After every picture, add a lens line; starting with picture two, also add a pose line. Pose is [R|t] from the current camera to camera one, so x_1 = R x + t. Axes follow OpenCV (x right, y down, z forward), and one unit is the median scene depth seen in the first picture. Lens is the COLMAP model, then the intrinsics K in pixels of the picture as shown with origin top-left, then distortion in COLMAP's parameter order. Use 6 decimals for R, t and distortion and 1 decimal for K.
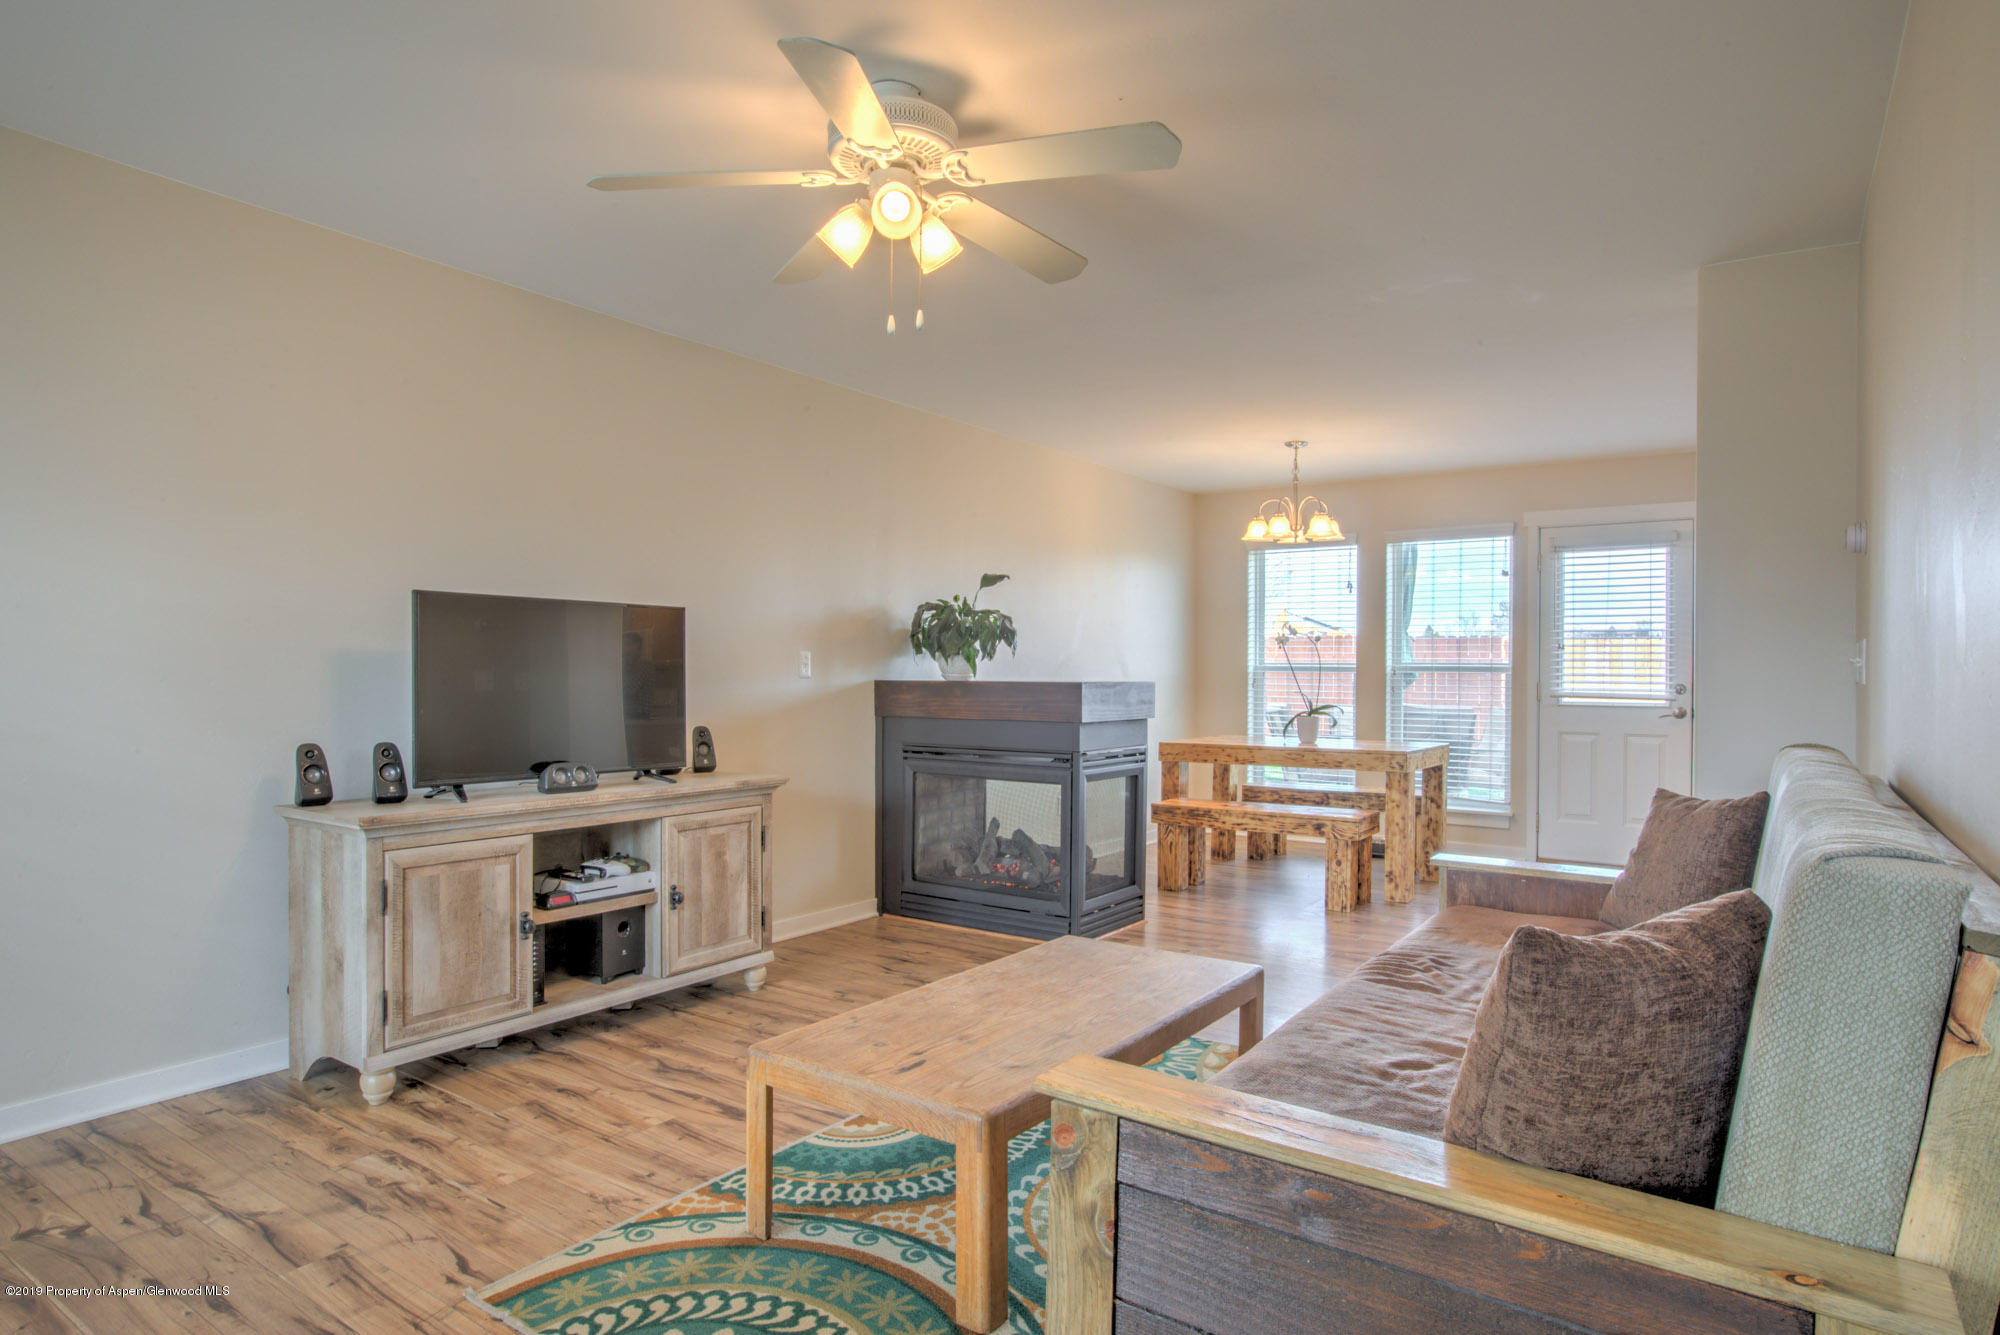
lens RADIAL K [[1120.7, 0, 992.2], [0, 1120.7, 671.9], [0, 0, 1]] dist [-0.050906, 0.051385]
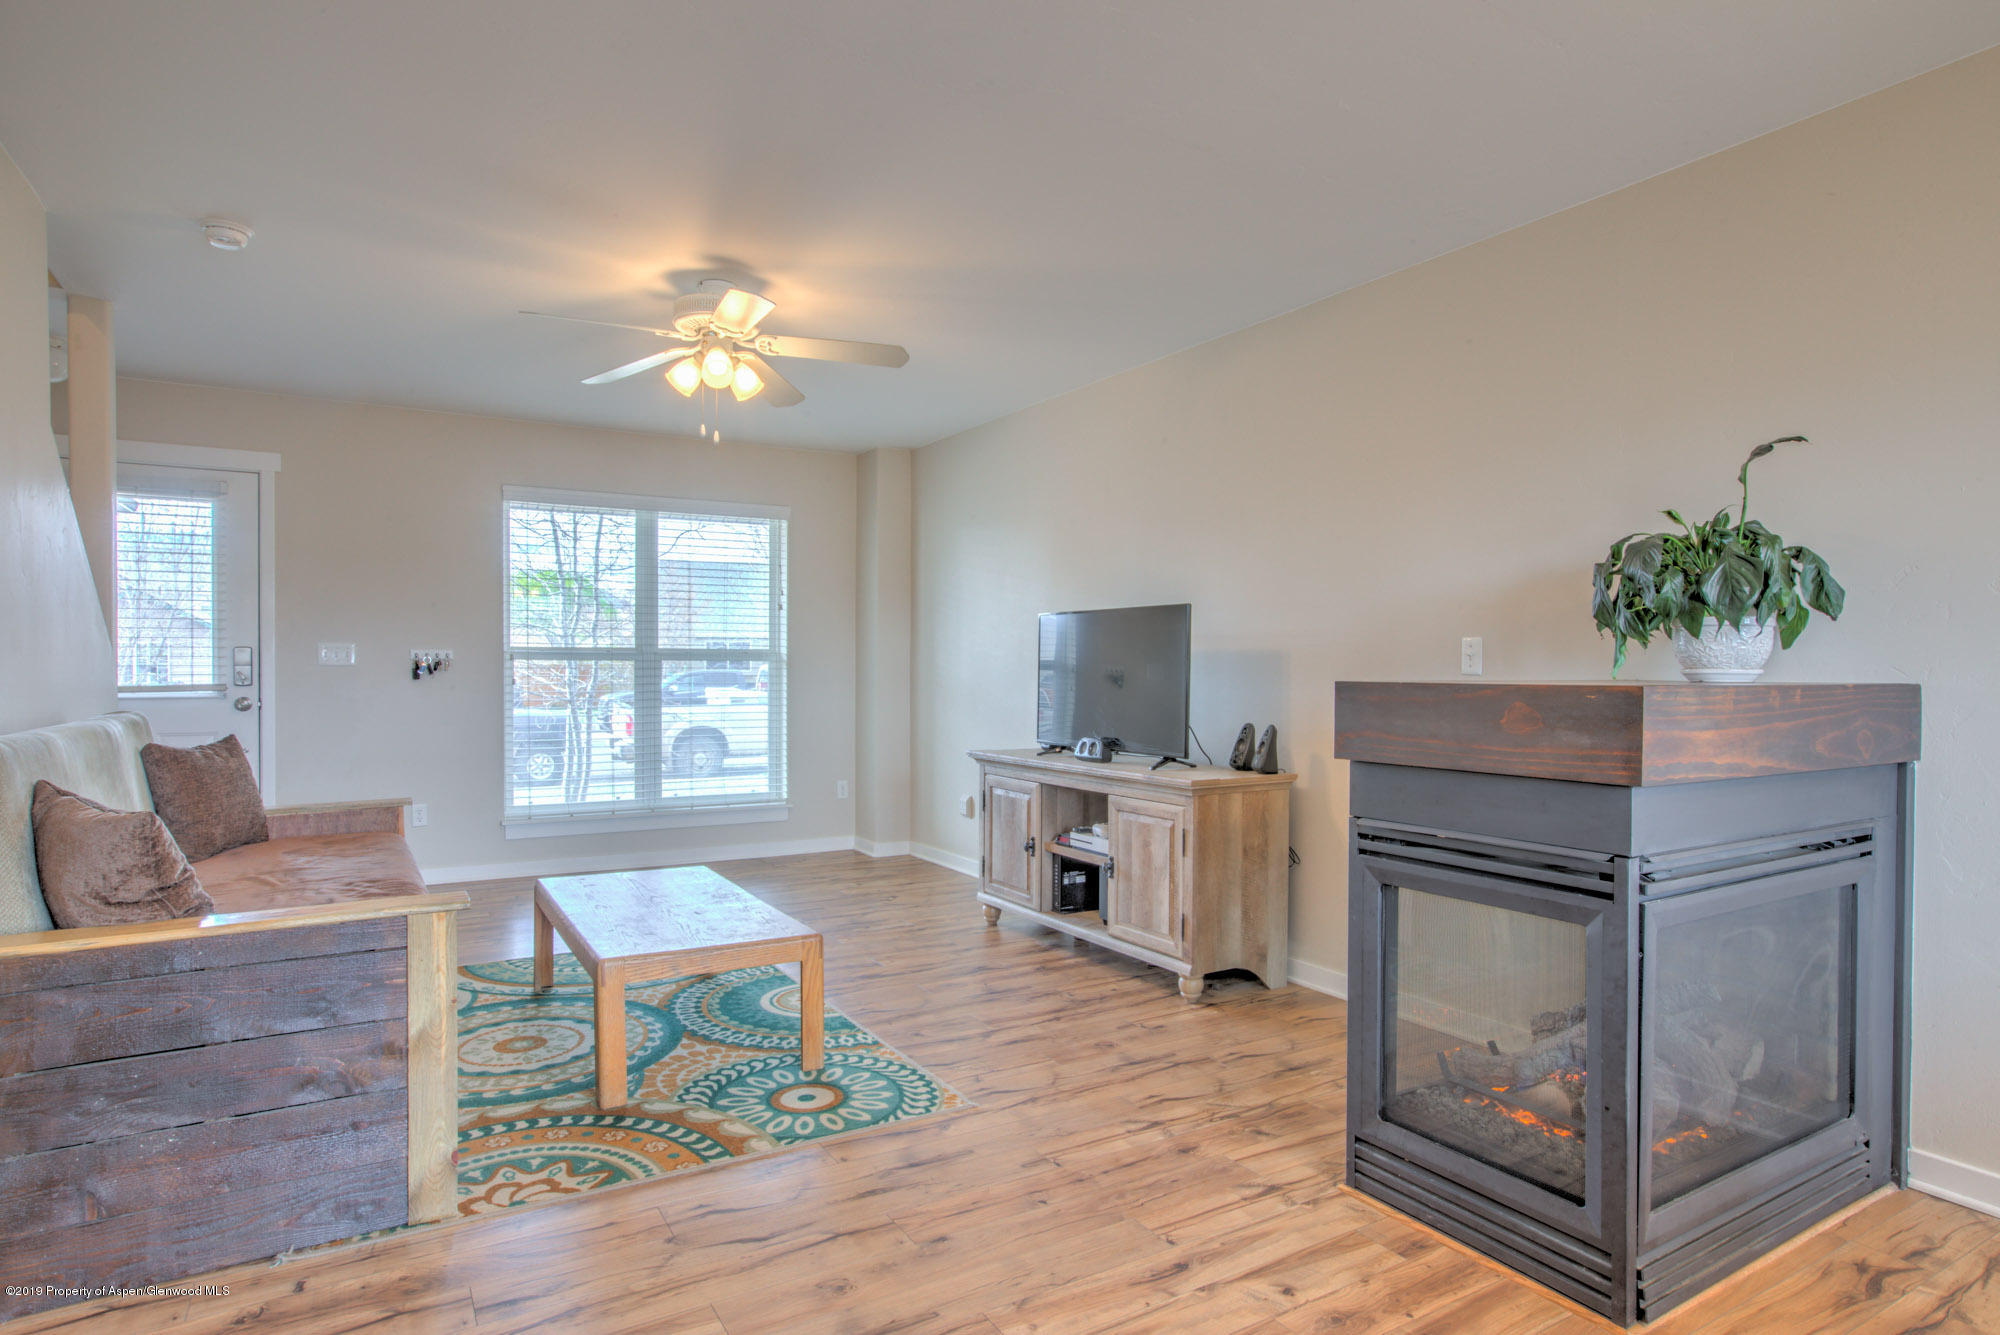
lens RADIAL K [[1104.4, 0, 998.3], [0, 1104.4, 672.0], [0, 0, 1]] dist [-0.054876, 0.049084]
pose [[-0.407173, -0.001315, -0.913350, 0.737468], [-0.003002, 0.999995, -0.000102, 0.006500], [0.913346, 0.002700, -0.407175, 1.287611]]
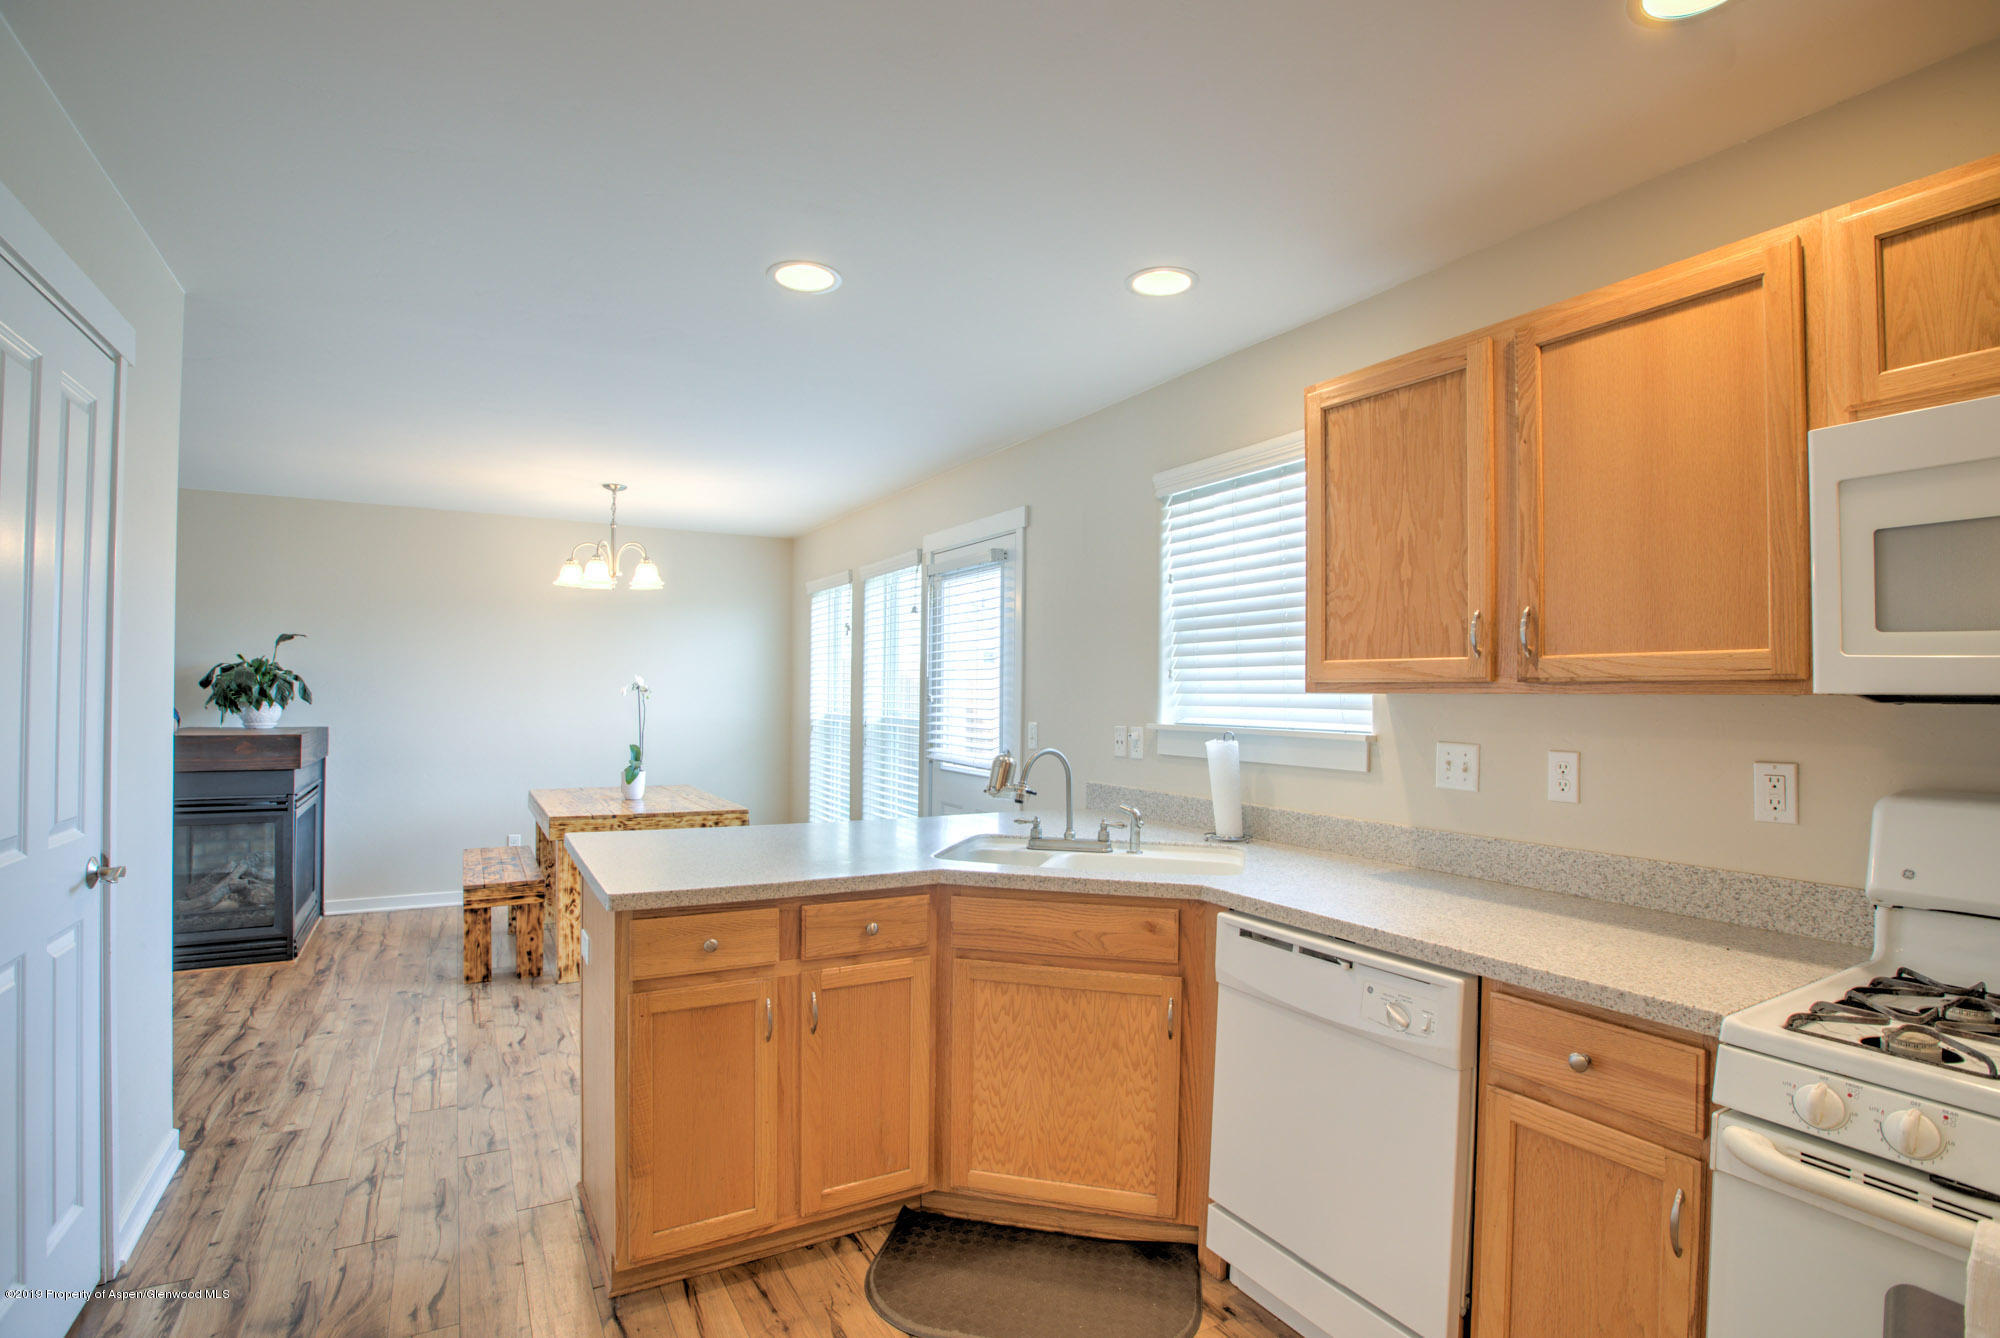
lens RADIAL K [[958.3, 0, 993.4], [0, 958.3, 681.3], [0, 0, 1]] dist [-0.064285, 0.018446]
pose [[0.902418, -0.002229, -0.430856, 1.485933], [-0.004843, 0.999871, -0.015315, -0.041765], [0.430835, 0.015907, 0.902291, 0.666892]]
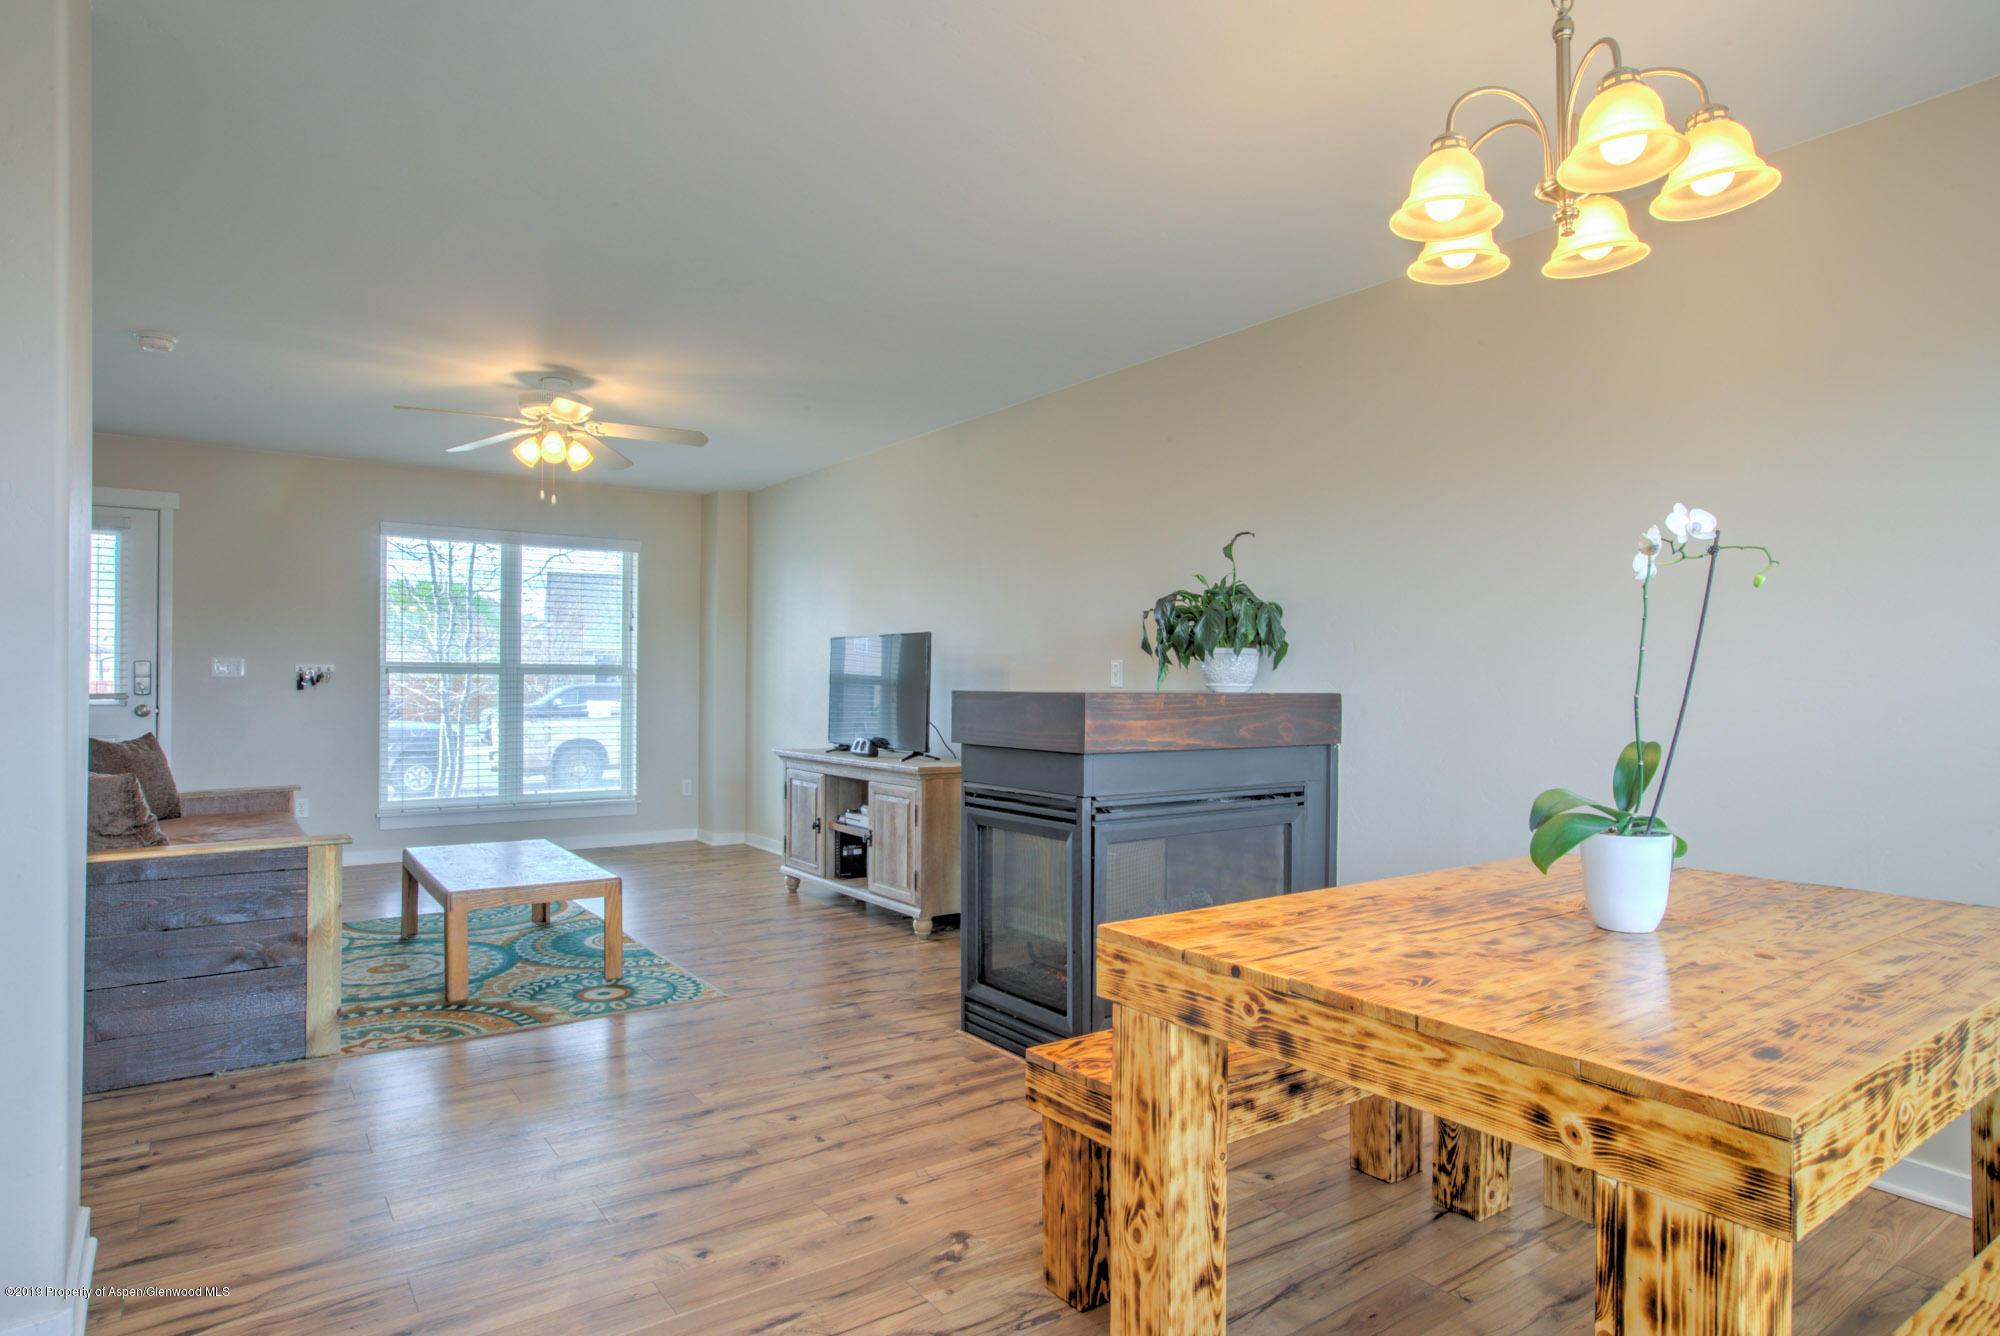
lens RADIAL K [[1120.7, 0, 992.2], [0, 1120.7, 672.4], [0, 0, 1]] dist [-0.050906, 0.051385]
pose [[-0.333866, -0.014972, -0.942501, 0.971788], [-0.006012, 0.999887, -0.013753, 0.008599], [0.942601, 0.001075, -0.333919, 1.554609]]
